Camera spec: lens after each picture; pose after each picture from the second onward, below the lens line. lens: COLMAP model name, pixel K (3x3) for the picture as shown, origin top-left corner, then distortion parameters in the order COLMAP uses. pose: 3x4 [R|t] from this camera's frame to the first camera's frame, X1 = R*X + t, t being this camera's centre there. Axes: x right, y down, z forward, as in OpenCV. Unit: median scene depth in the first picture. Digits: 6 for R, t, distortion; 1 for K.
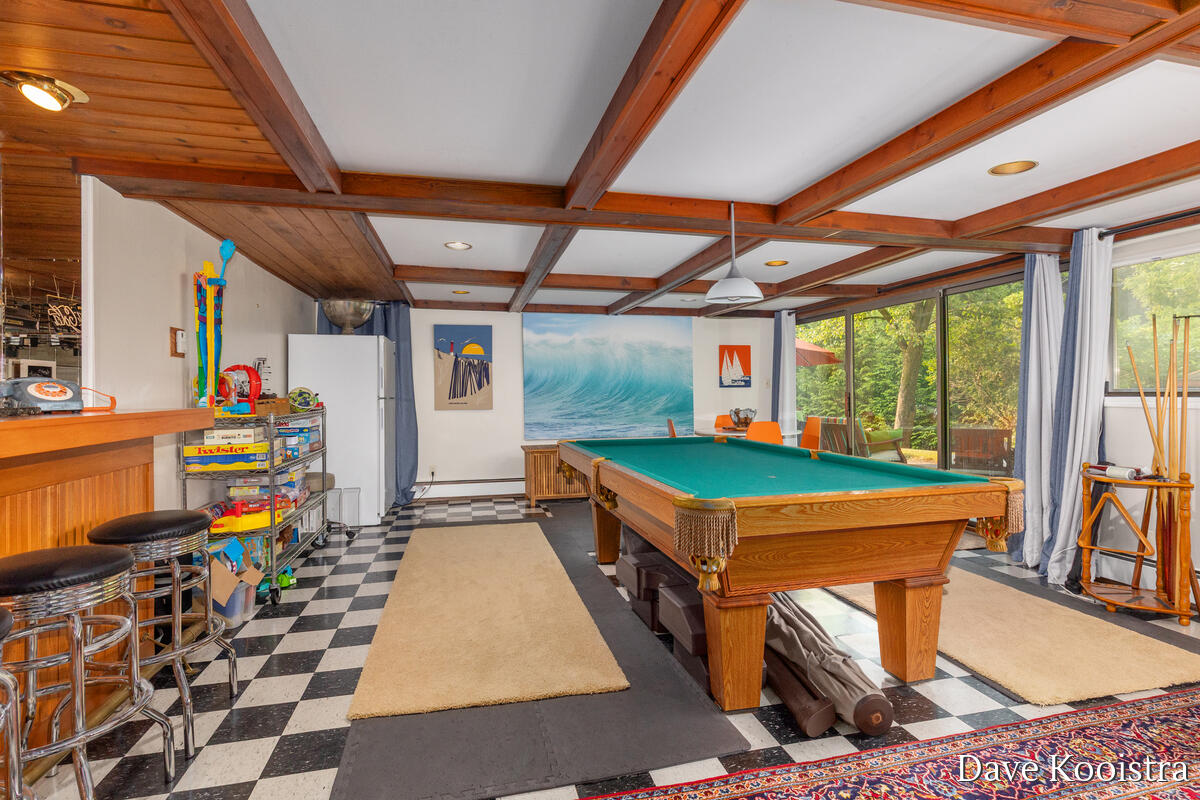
lens RADIAL K [[566.3, 0, 600.0], [0, 566.3, 400.0], [0, 0, 1]] dist [0.000445, 0.000088]
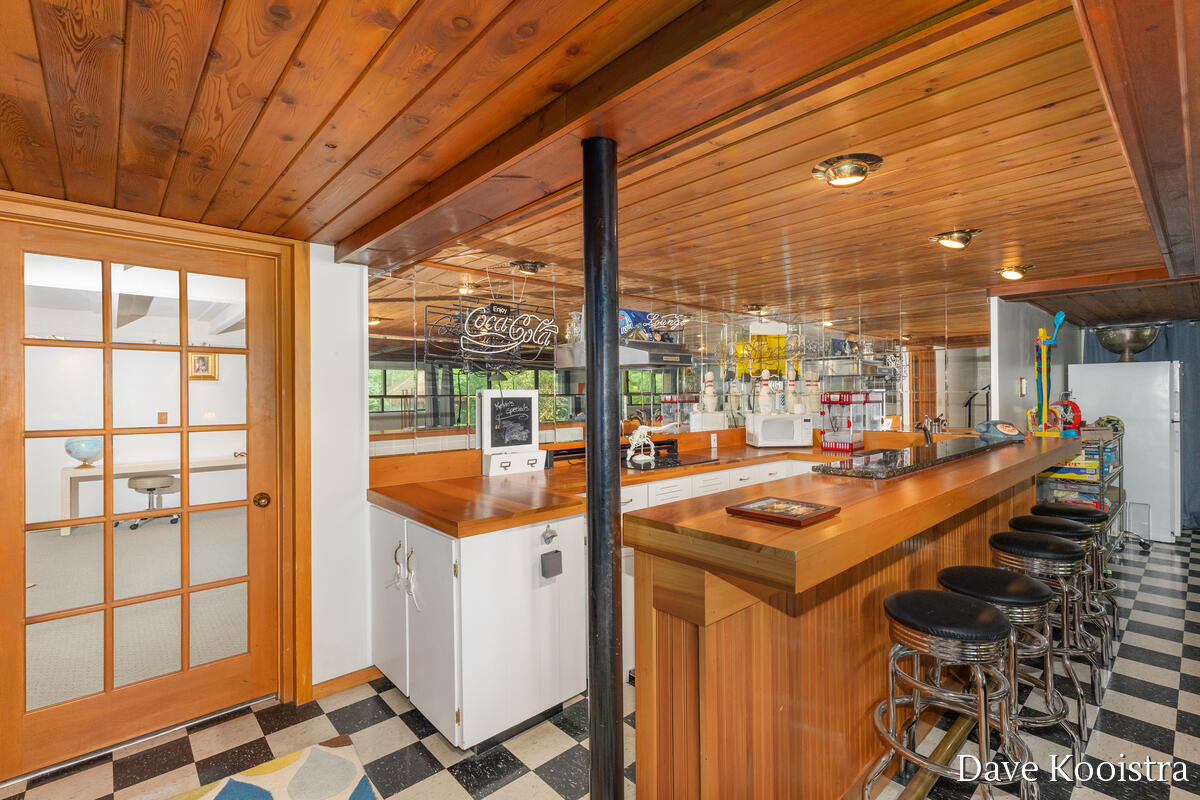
lens RADIAL K [[550.6, 0, 600.0], [0, 550.6, 400.0], [0, 0, 1]] dist [-0.000462, -0.000207]
pose [[0.474854, 0.015563, -0.879927, -0.004875], [-0.007531, 0.999879, 0.013621, -0.074096], [0.880033, 0.000159, 0.474913, -0.614156]]
